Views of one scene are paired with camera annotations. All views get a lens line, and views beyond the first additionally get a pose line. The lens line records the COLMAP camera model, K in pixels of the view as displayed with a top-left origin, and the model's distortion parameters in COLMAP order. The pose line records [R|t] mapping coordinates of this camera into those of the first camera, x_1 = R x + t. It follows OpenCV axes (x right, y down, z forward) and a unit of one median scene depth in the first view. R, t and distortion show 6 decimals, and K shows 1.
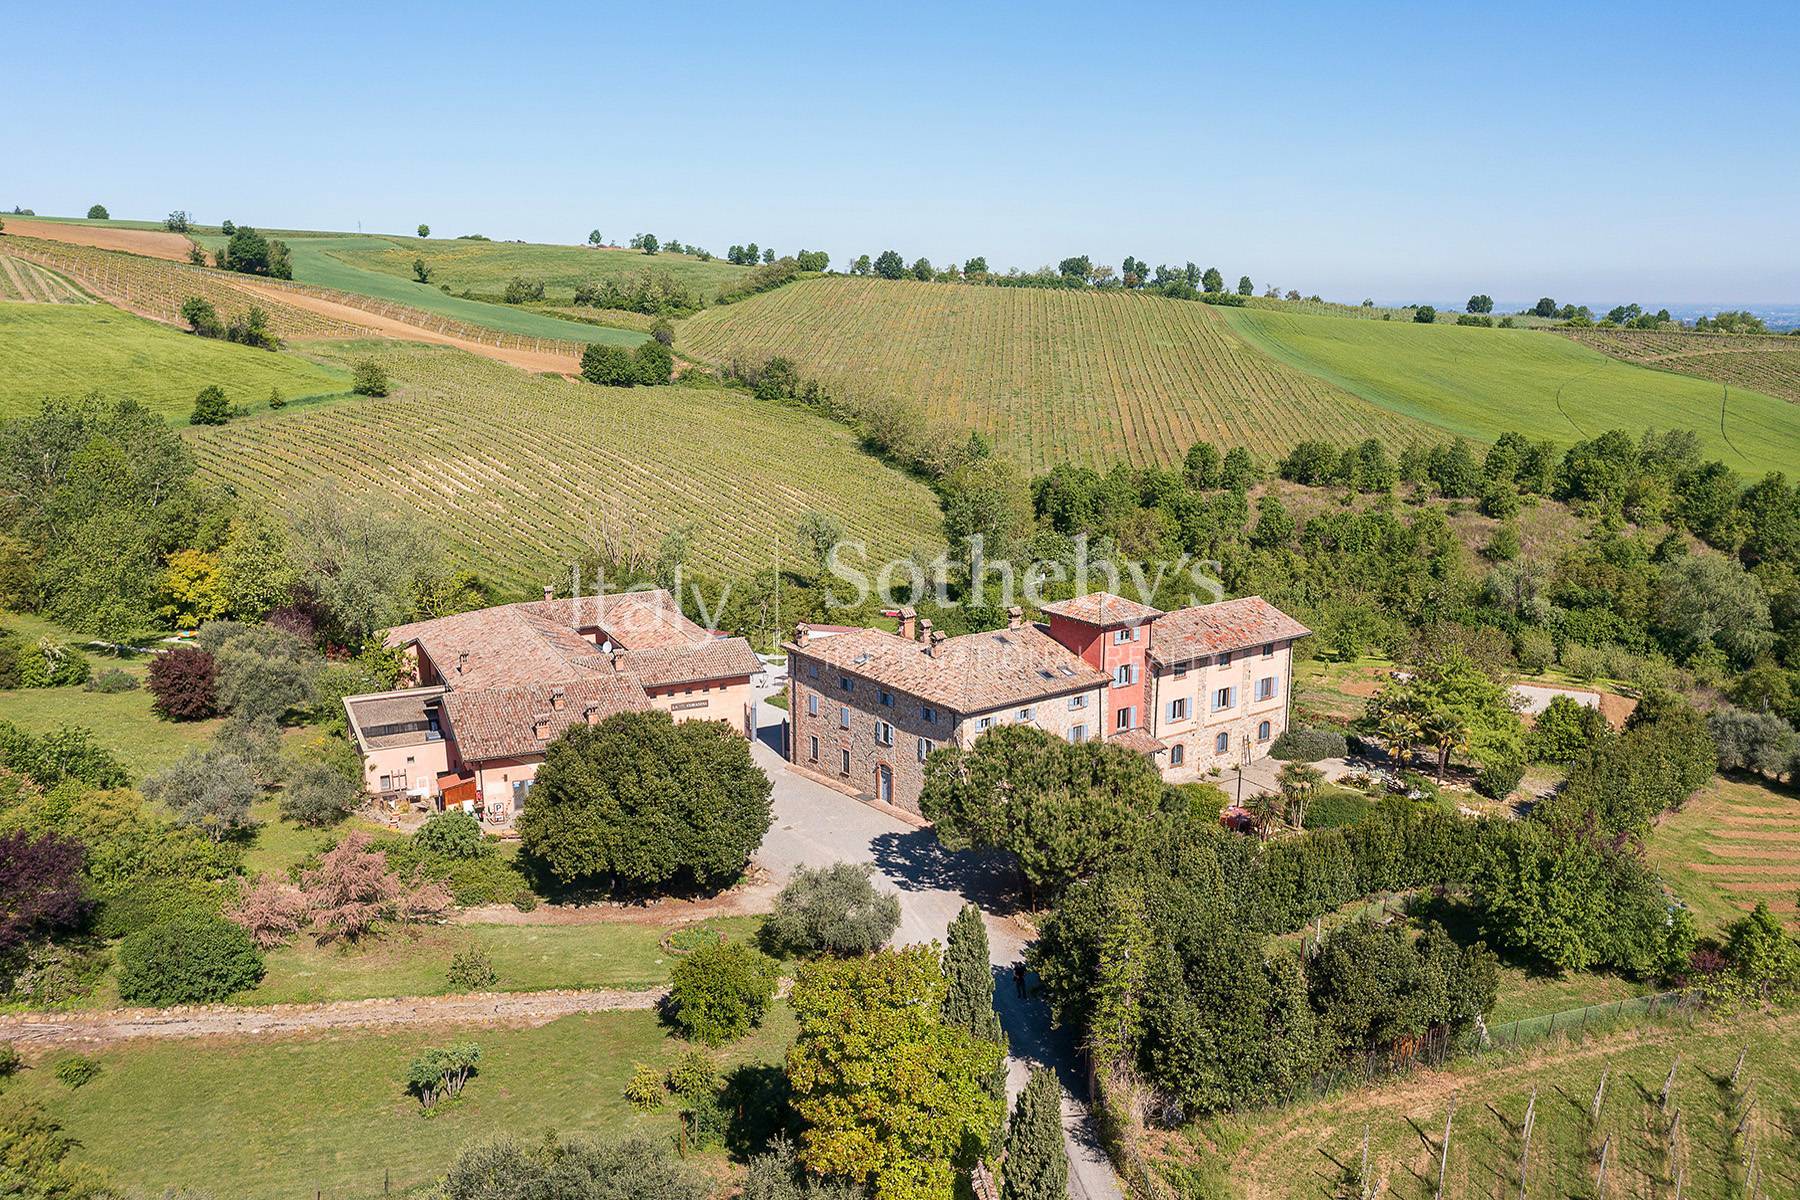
lens RADIAL K [[1495.4, 0, 900.0], [0, 1495.4, 600.0], [0, 0, 1]] dist [-0.000903, -0.013720]
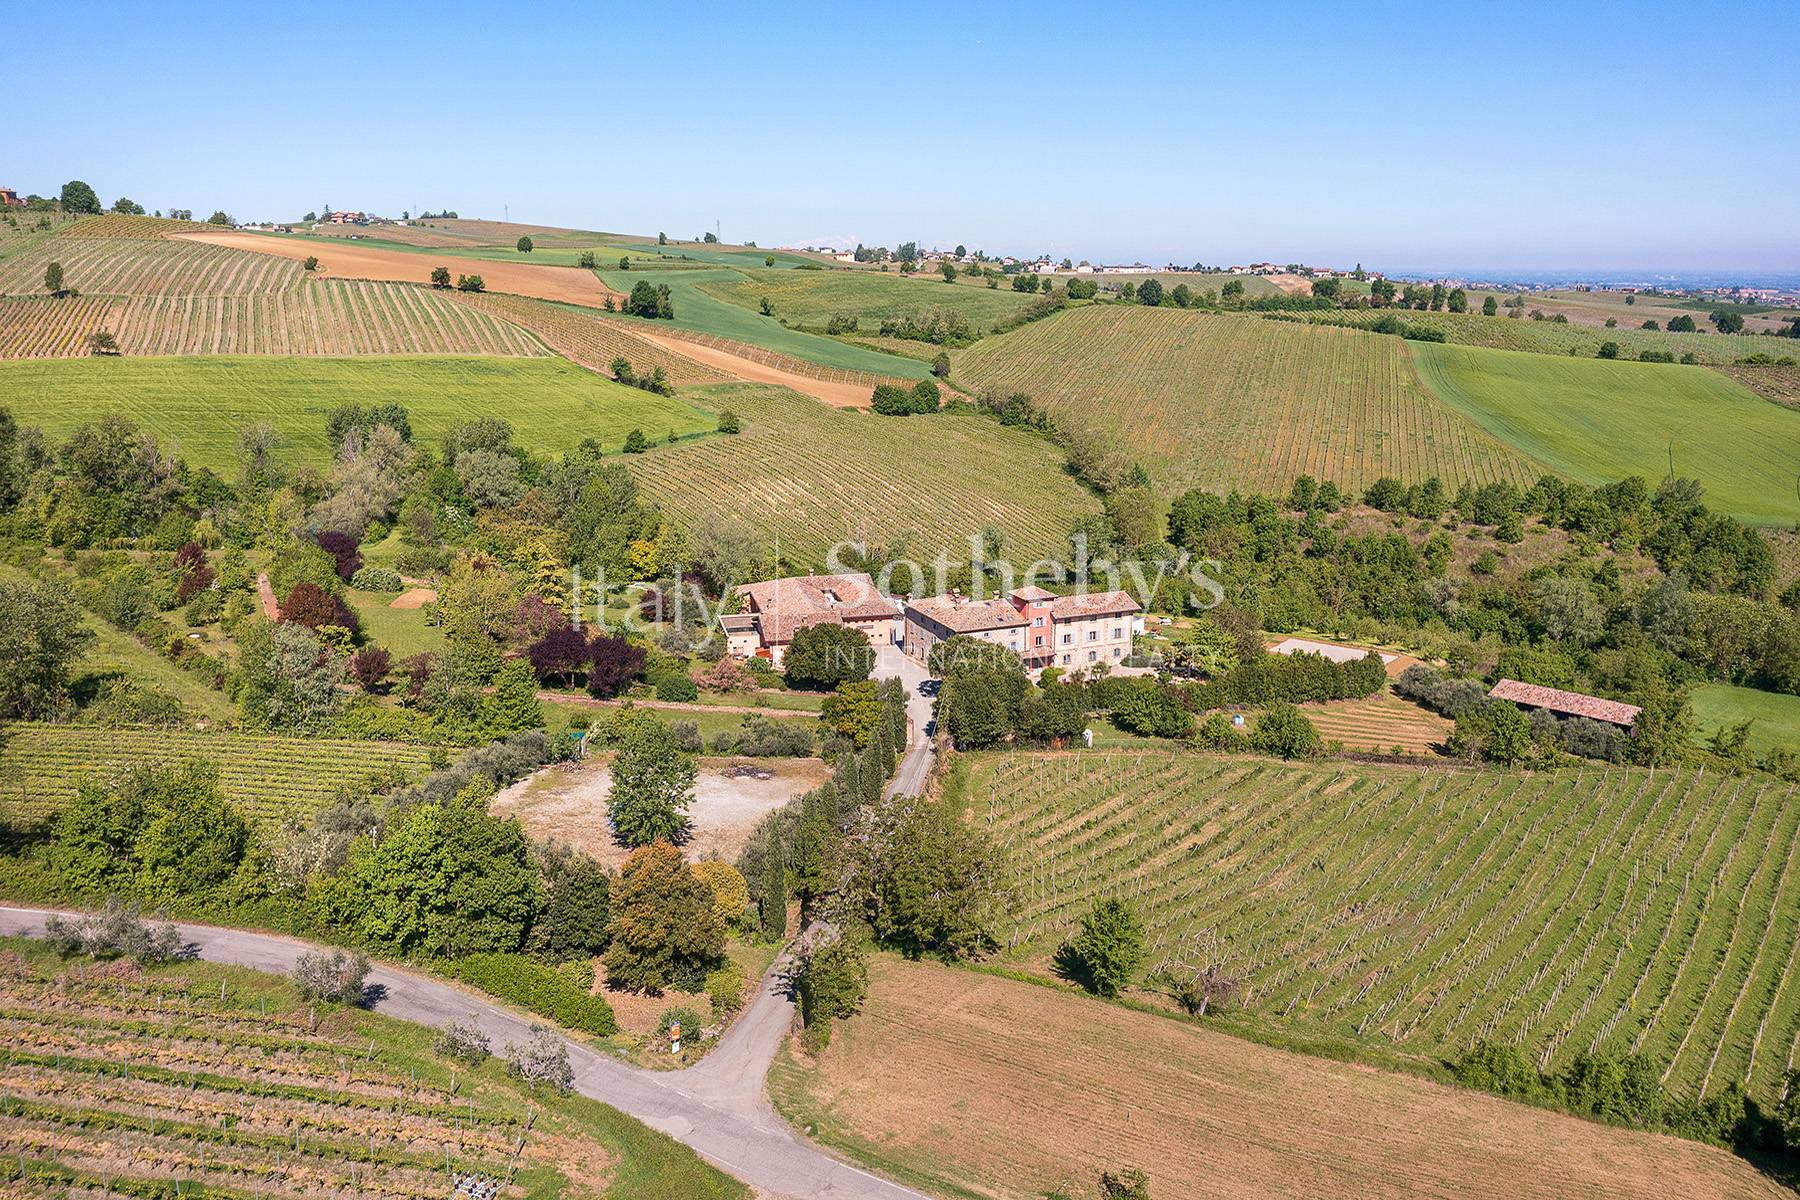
lens RADIAL K [[1724.5, 0, 900.0], [0, 1724.5, 600.0], [0, 0, 1]] dist [-0.005141, -0.003944]
pose [[0.973219, 0.050239, -0.224325, 0.210796], [-0.045496, 0.998619, 0.026264, -0.017535], [0.225334, -0.015355, 0.974160, -0.649831]]
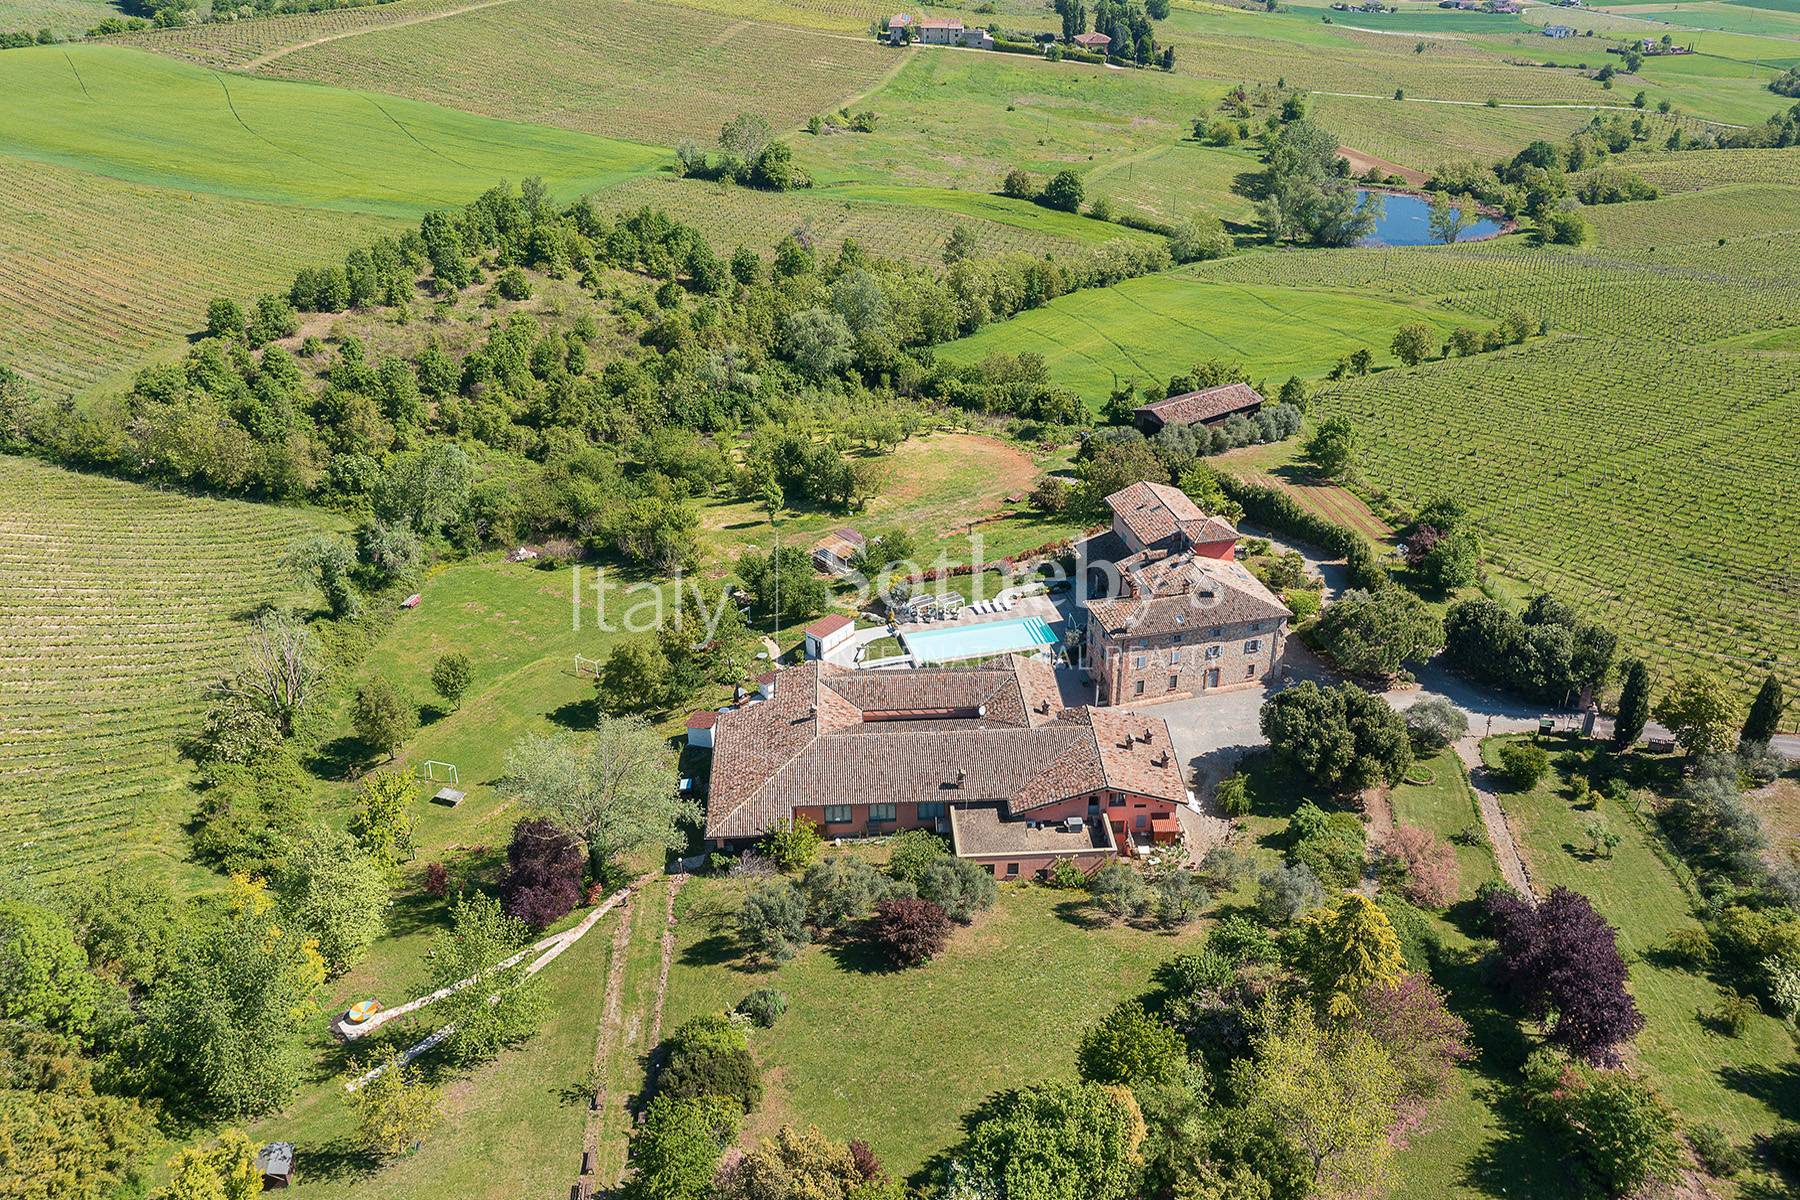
lens RADIAL K [[1495.4, 0, 900.0], [0, 1495.4, 600.0], [0, 0, 1]] dist [-0.000903, -0.013720]
pose [[0.369256, -0.463491, 0.805497, -0.543243], [0.206836, 0.886001, 0.414995, -0.270253], [-0.906018, 0.013366, 0.423028, 0.229414]]
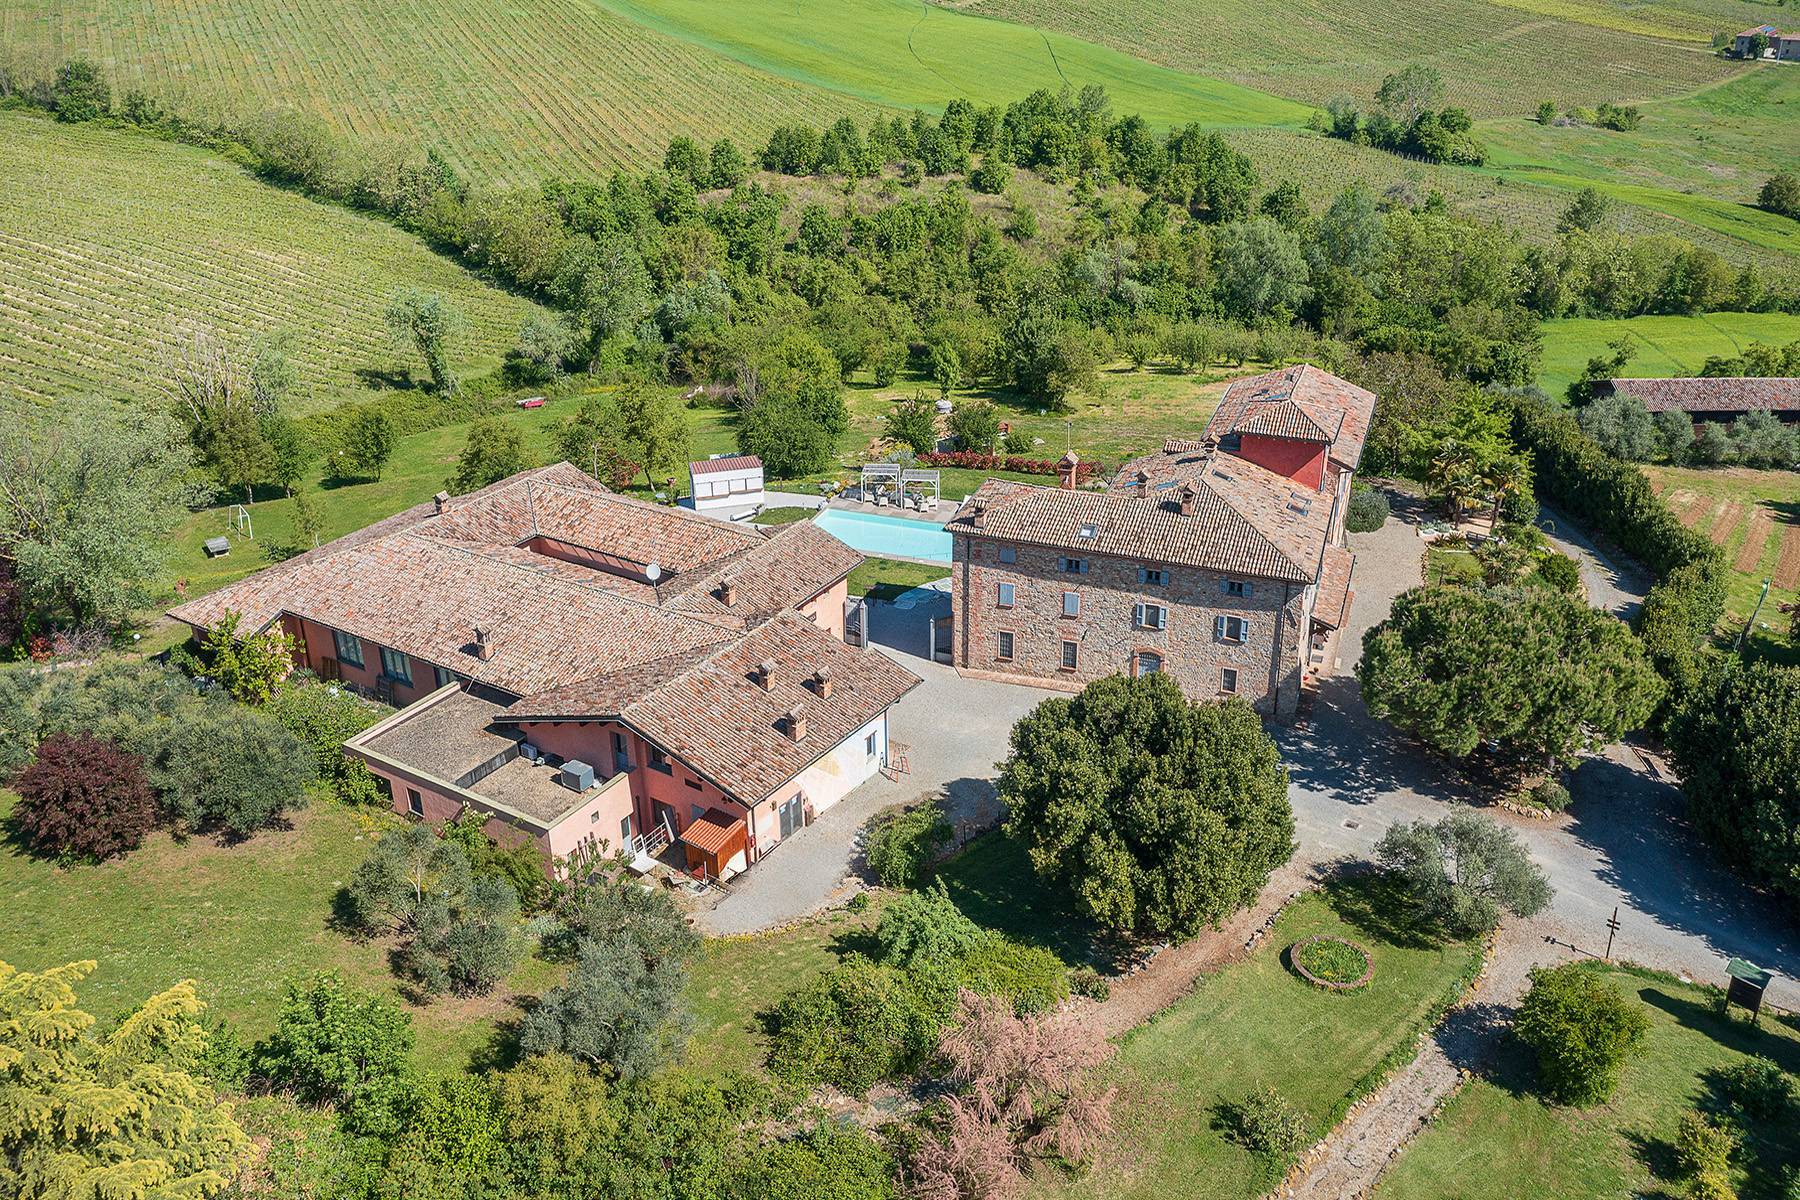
lens RADIAL K [[1495.4, 0, 900.0], [0, 1495.4, 600.0], [0, 0, 1]] dist [-0.000903, -0.013720]
pose [[0.841499, -0.237256, 0.485376, -0.198935], [0.121970, 0.958648, 0.257134, -0.056503], [-0.526311, -0.157177, 0.835639, 0.142639]]
